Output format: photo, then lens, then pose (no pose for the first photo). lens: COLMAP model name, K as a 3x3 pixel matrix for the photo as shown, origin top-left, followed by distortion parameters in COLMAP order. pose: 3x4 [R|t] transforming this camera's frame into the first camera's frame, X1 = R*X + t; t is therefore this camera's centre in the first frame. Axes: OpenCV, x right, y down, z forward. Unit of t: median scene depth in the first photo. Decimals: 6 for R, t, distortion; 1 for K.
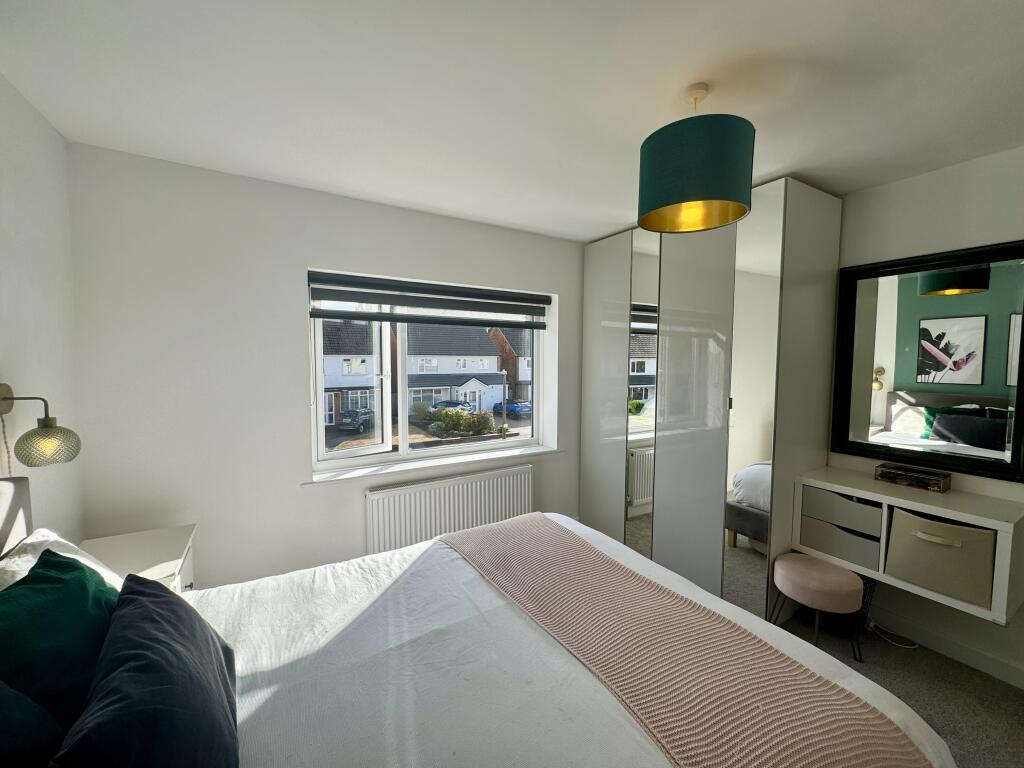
lens RADIAL K [[409.0, 0, 512.0], [0, 409.0, 384.0], [0, 0, 1]] dist [-0.000083, 0.000458]
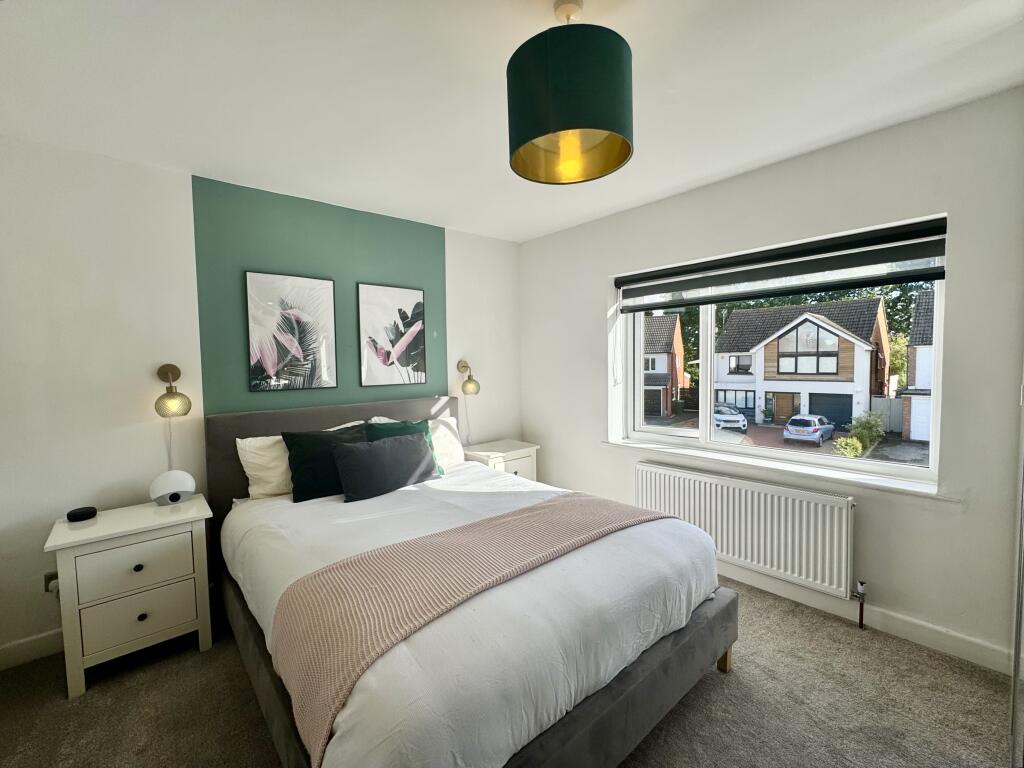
lens RADIAL K [[409.0, 0, 512.0], [0, 409.0, 384.0], [0, 0, 1]] dist [-0.000083, 0.000458]
pose [[0.165078, 0.071144, -0.983711, 0.725608], [-0.023466, 0.997396, 0.068196, -0.021618], [0.986001, 0.011826, 0.166317, 0.450626]]
